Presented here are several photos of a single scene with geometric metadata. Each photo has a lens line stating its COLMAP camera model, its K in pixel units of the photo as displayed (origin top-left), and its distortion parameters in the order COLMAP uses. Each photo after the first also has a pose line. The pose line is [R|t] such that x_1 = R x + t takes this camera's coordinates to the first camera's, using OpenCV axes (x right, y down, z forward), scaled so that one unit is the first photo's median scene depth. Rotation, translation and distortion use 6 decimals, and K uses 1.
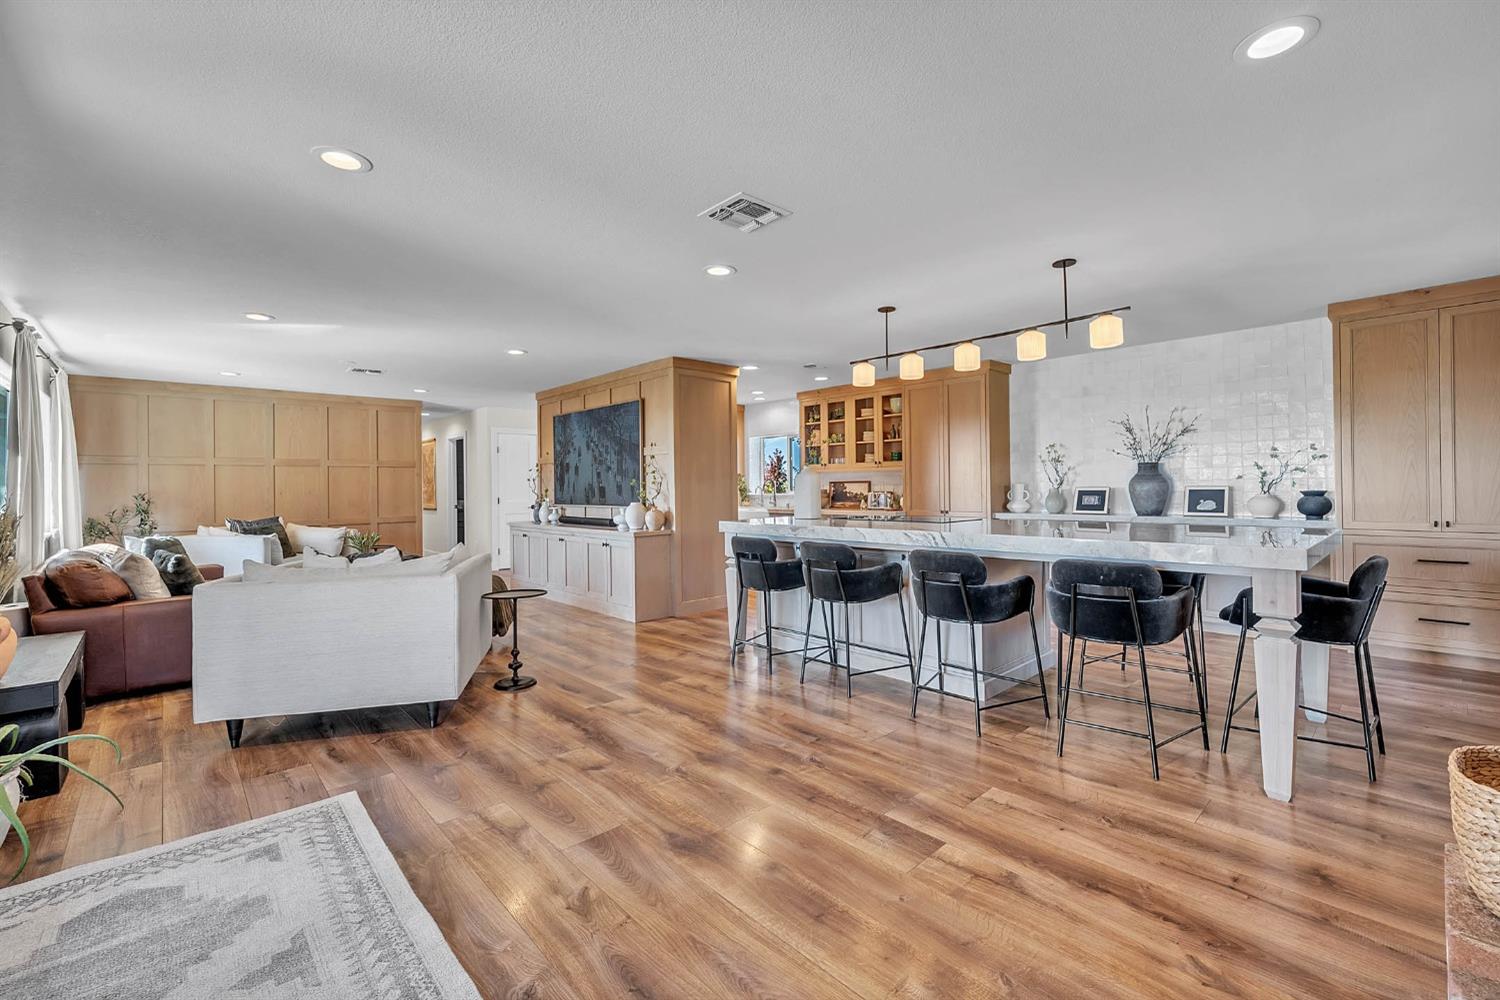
lens RADIAL K [[629.7, 0, 753.8], [0, 629.7, 482.6], [0, 0, 1]] dist [0.000612, -0.001584]
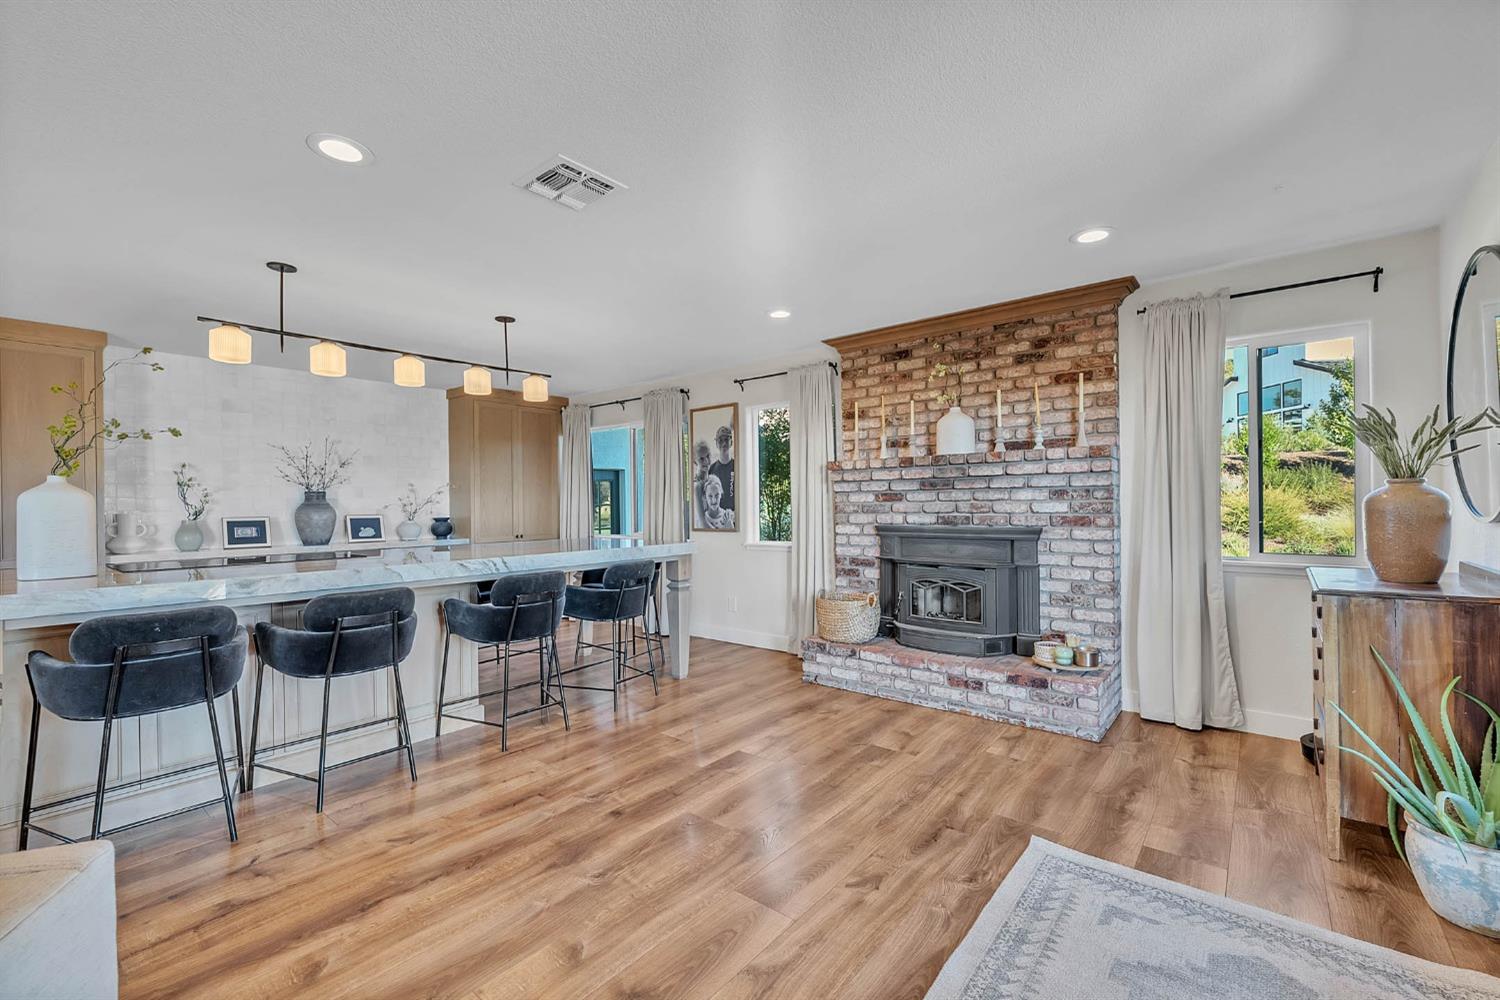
lens RADIAL K [[629.7, 0, 754.7], [0, 629.7, 502.1], [0, 0, 1]] dist [0.000612, -0.001584]
pose [[-0.138356, 0.019204, 0.990196, -0.422690], [0.007191, 0.999805, -0.018386, 0.007446], [-0.990356, 0.004577, -0.138468, 0.422305]]
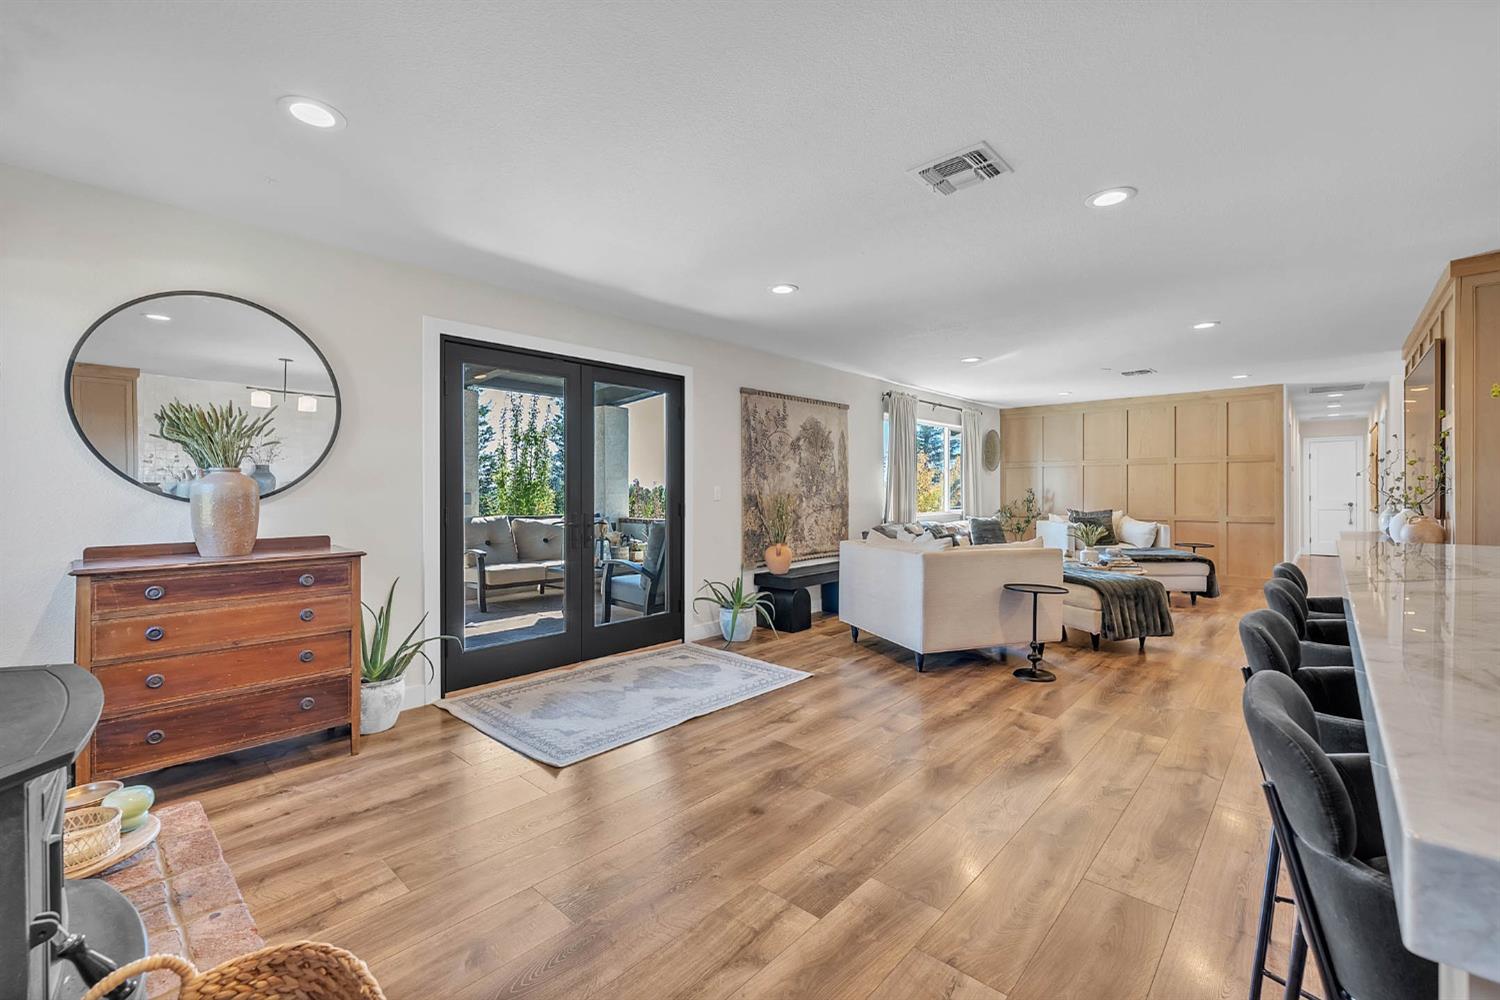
lens RADIAL K [[629.7, 0, 749.3], [0, 629.7, 490.9], [0, 0, 1]] dist [0.000612, -0.001584]
pose [[0.080906, 0.013519, -0.996630, 0.401976], [0.006674, 0.999878, 0.014105, 0.001234], [0.996699, -0.007792, 0.080806, 0.307209]]
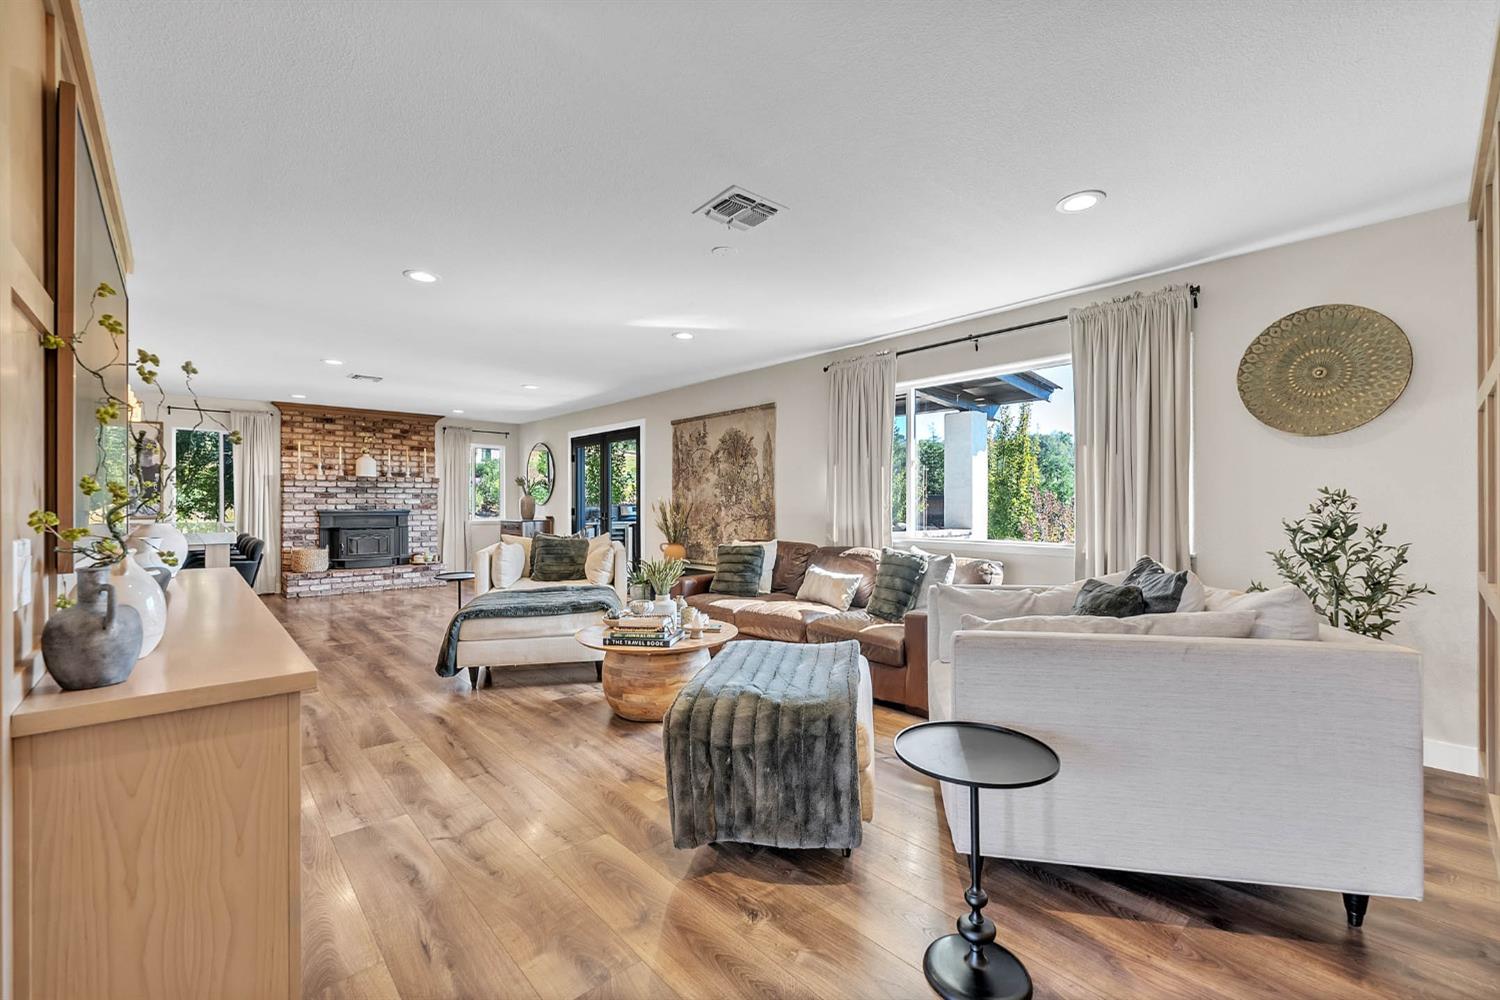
lens RADIAL K [[629.7, 0, 764.4], [0, 629.7, 501.7], [0, 0, 1]] dist [0.000612, -0.001584]
pose [[-0.999890, 0.014781, 0.001487, -0.692572], [0.014767, 0.999846, -0.009511, 0.030249], [-0.001628, -0.009488, -0.999954, 1.568210]]
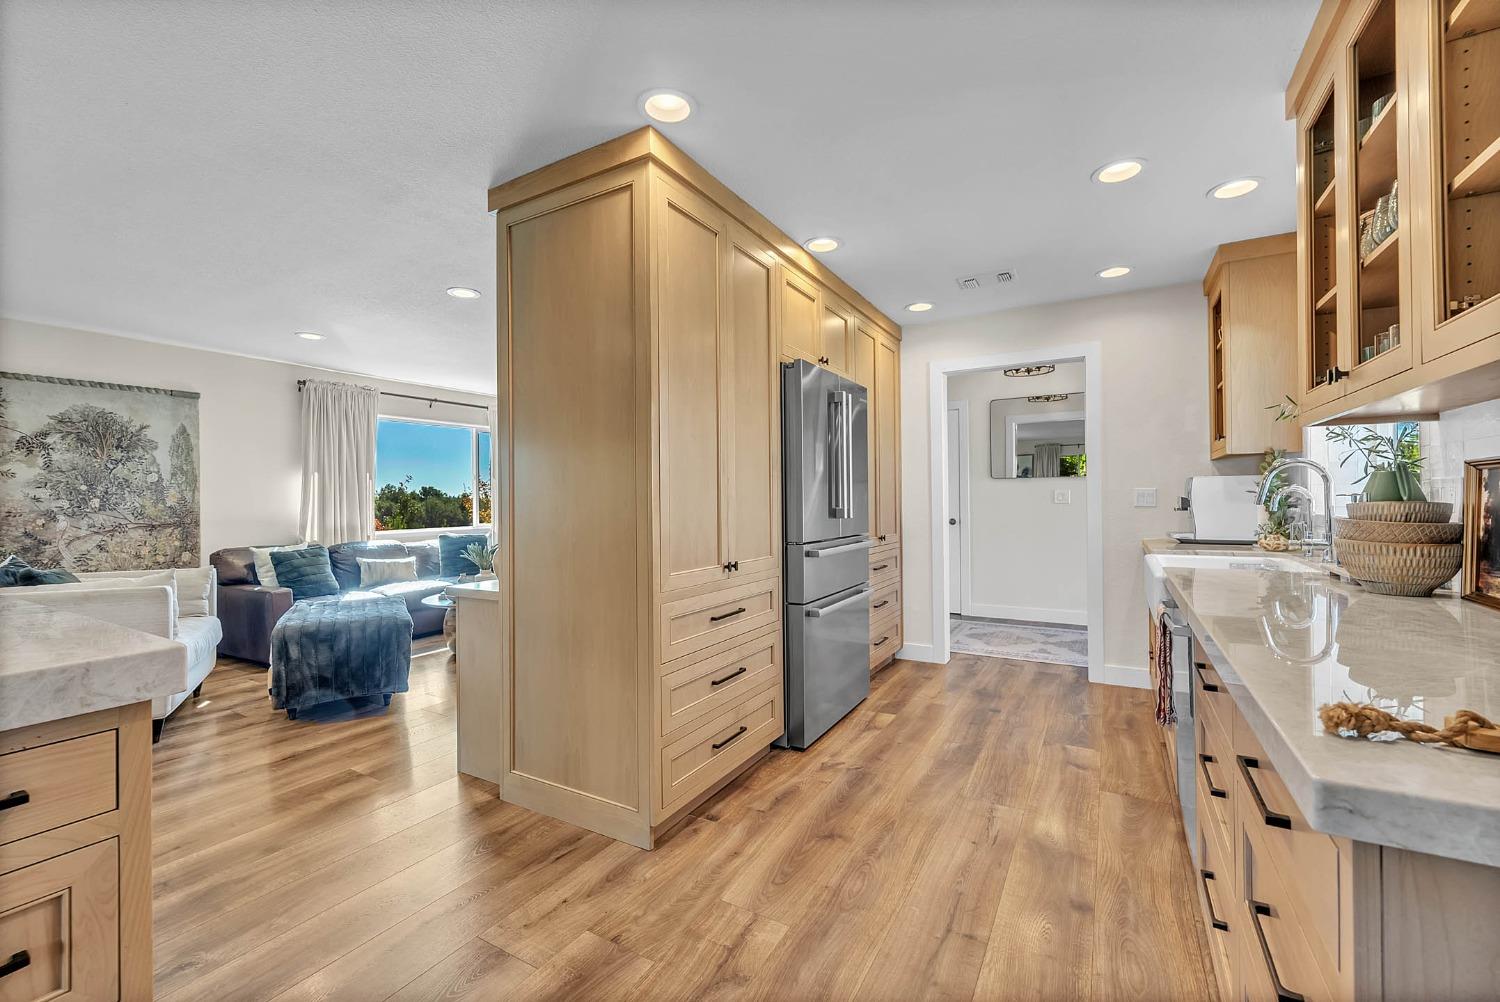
lens RADIAL K [[618.3, 0, 753.8], [0, 618.3, 497.3], [0, 0, 1]] dist [-0.000150, -0.001784]
pose [[0.295826, 0.008740, -0.955202, 0.330998], [0.012196, 0.999842, 0.012925, 0.006648], [0.955164, -0.015474, 0.295673, 1.053586]]
